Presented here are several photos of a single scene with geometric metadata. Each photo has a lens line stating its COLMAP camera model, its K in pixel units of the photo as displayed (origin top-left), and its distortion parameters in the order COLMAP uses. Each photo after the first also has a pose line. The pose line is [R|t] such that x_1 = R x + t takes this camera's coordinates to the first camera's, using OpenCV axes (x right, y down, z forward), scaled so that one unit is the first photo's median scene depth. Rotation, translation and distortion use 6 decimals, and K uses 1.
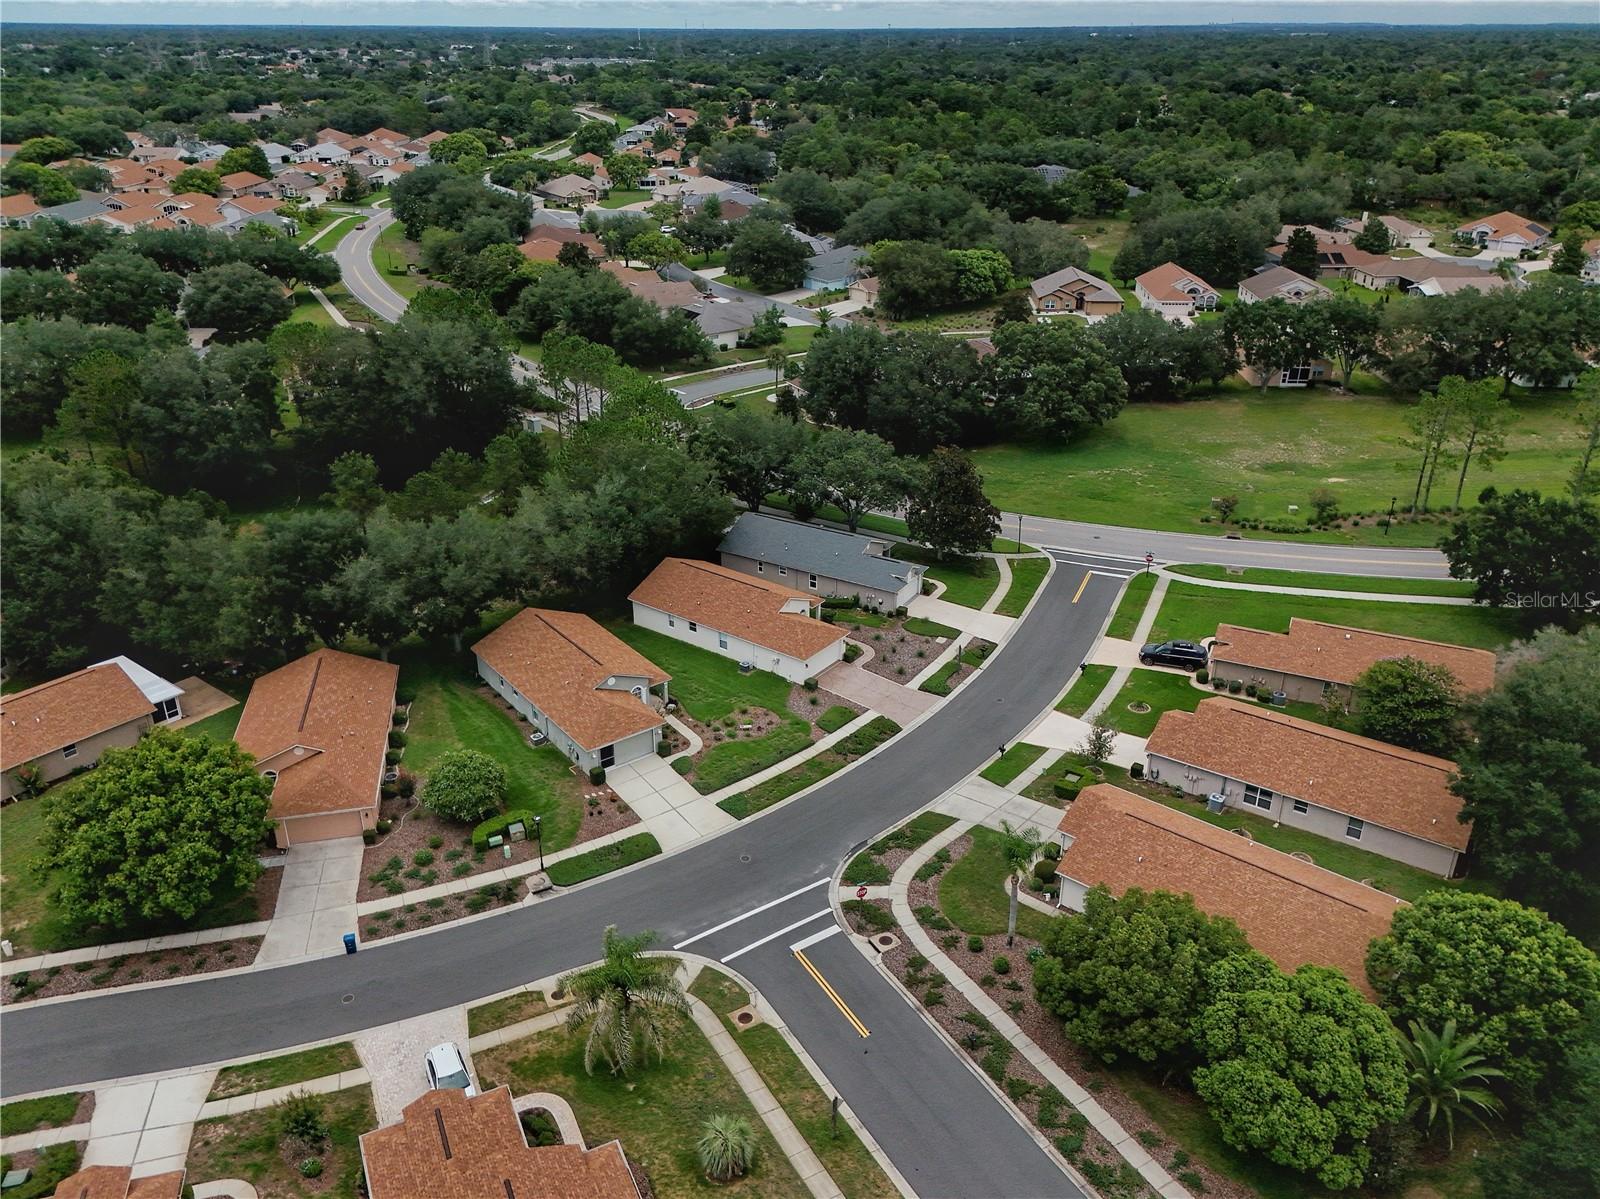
lens RADIAL K [[1227.9, 0, 795.4], [0, 1227.9, 557.1], [0, 0, 1]] dist [0.093232, -0.084074]
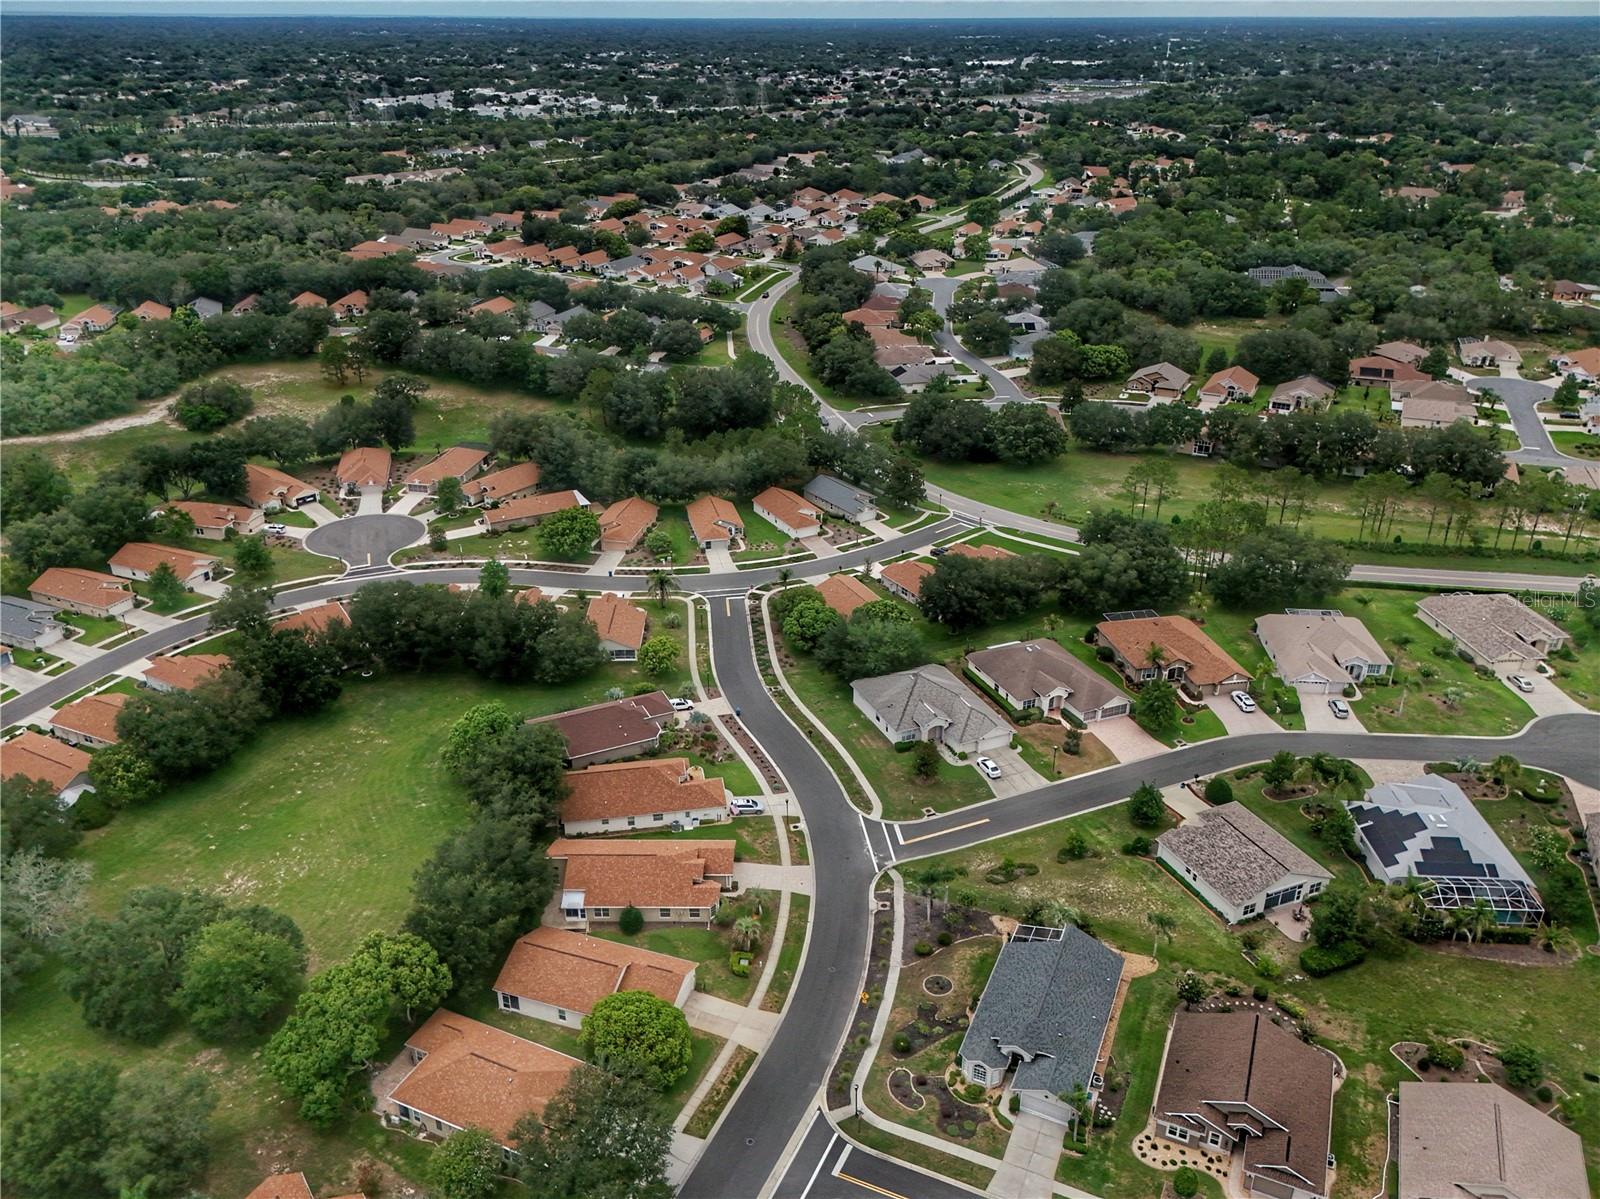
lens RADIAL K [[1208.3, 0, 800.0], [0, 1208.3, 599.5], [0, 0, 1]] dist [0.081863, -0.081565]
pose [[0.916427, 0.176659, -0.359100, 0.833822], [-0.161114, 0.984230, 0.073027, 0.036537], [0.366338, -0.009068, 0.930438, -1.192991]]
